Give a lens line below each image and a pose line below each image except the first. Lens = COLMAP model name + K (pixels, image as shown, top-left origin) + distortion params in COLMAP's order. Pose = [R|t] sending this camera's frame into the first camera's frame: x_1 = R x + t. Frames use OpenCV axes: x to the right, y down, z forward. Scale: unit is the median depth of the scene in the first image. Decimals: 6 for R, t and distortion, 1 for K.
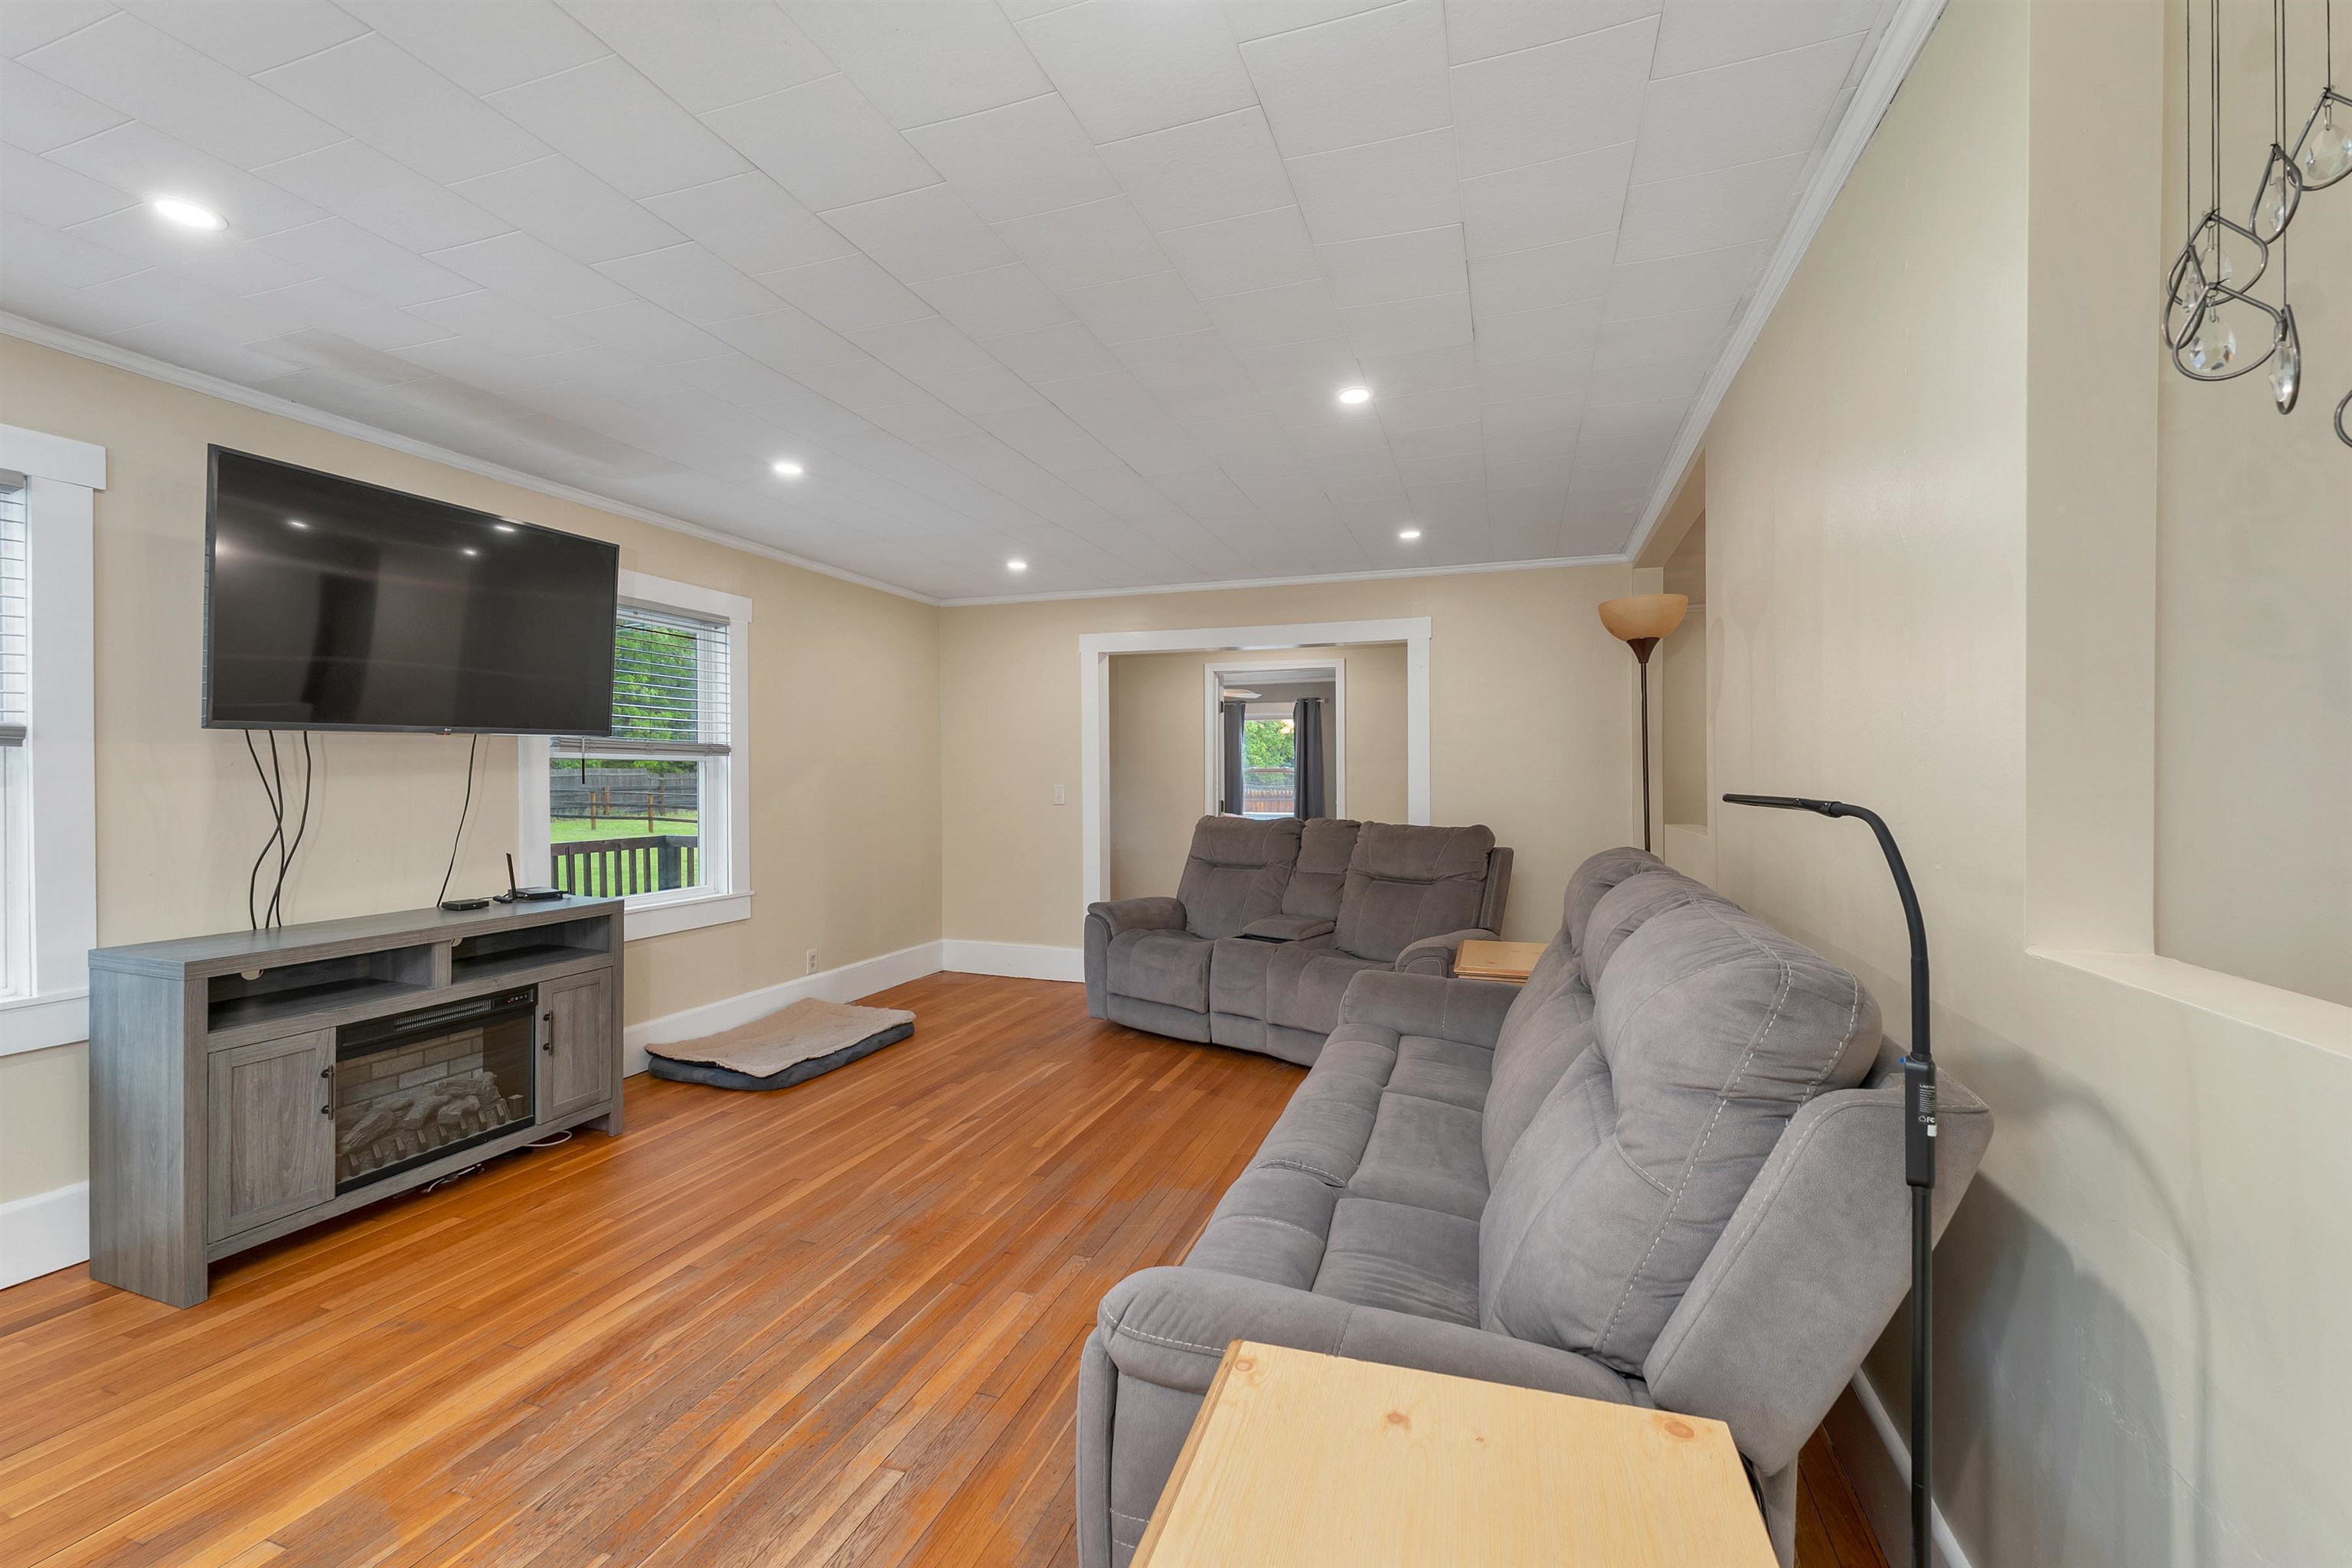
lens RADIAL K [[975.7, 0, 1184.7], [0, 975.7, 779.5], [0, 0, 1]] dist [0.000938, 0.000002]
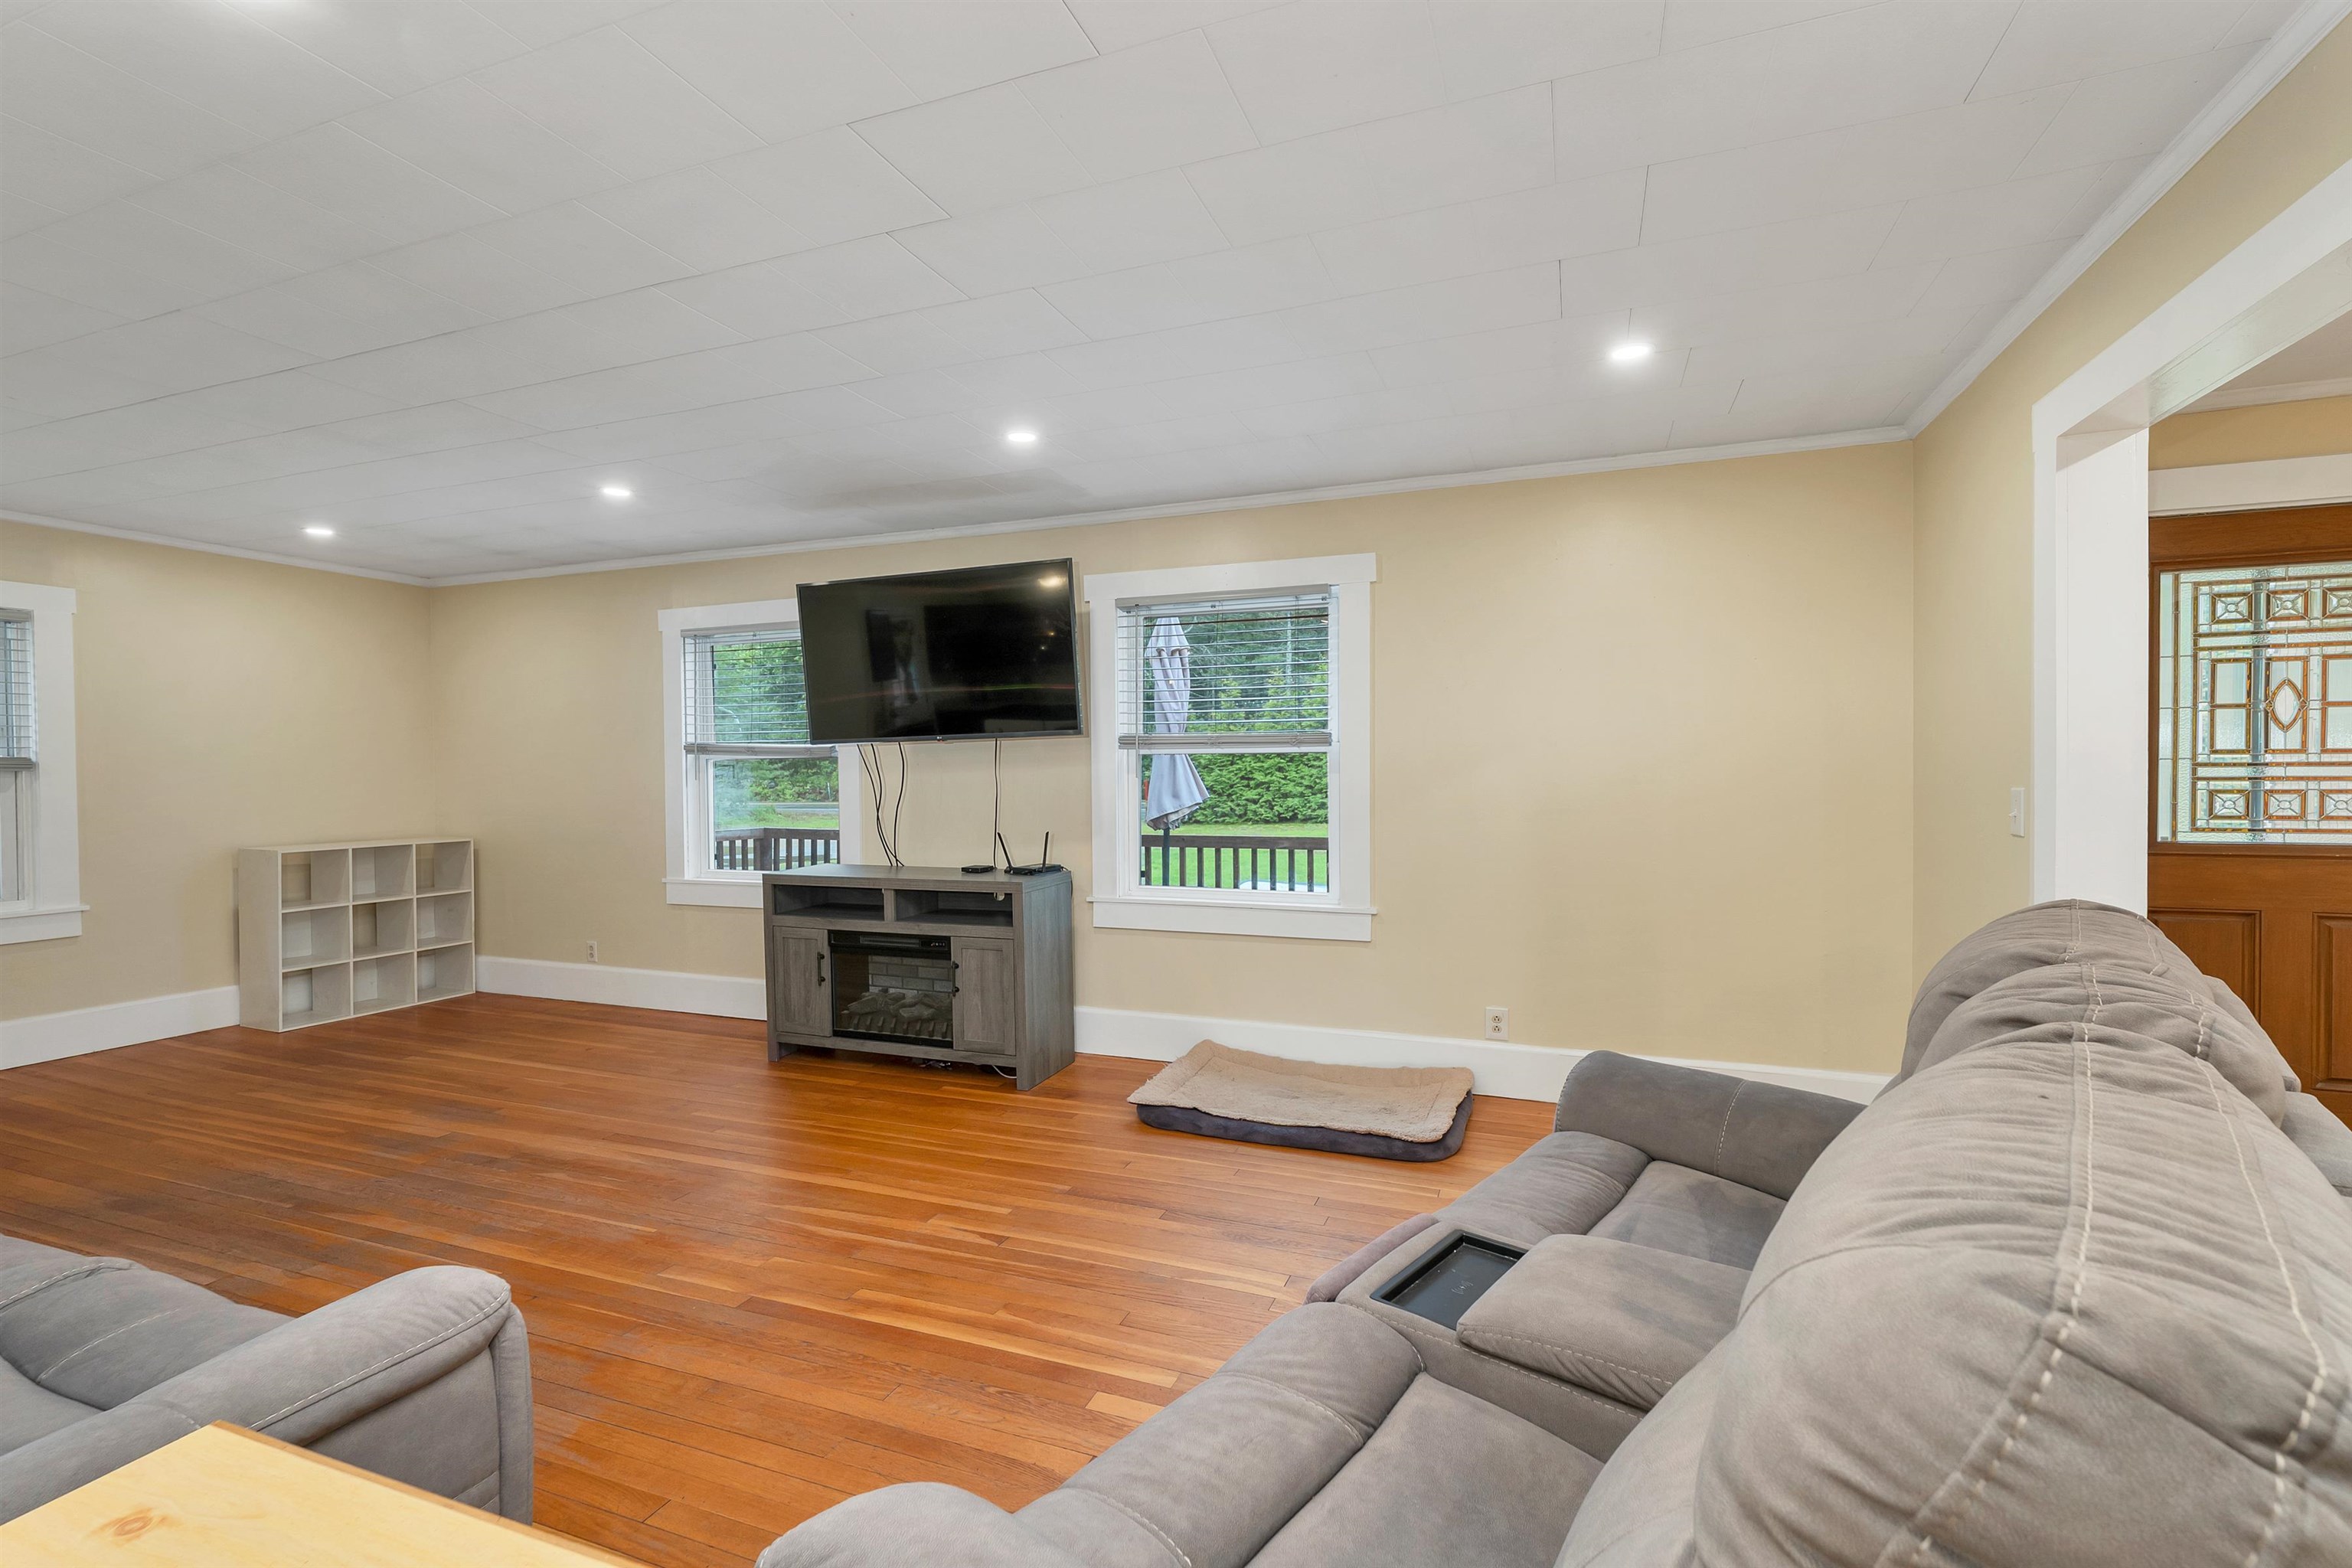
lens RADIAL K [[975.7, 0, 1199.2], [0, 975.7, 773.8], [0, 0, 1]] dist [0.000938, 0.000002]
pose [[-0.017016, 0.005271, -0.999841, 0.609091], [0.005160, 0.999973, 0.005184, -0.006360], [0.999842, -0.005071, -0.017042, 1.388066]]
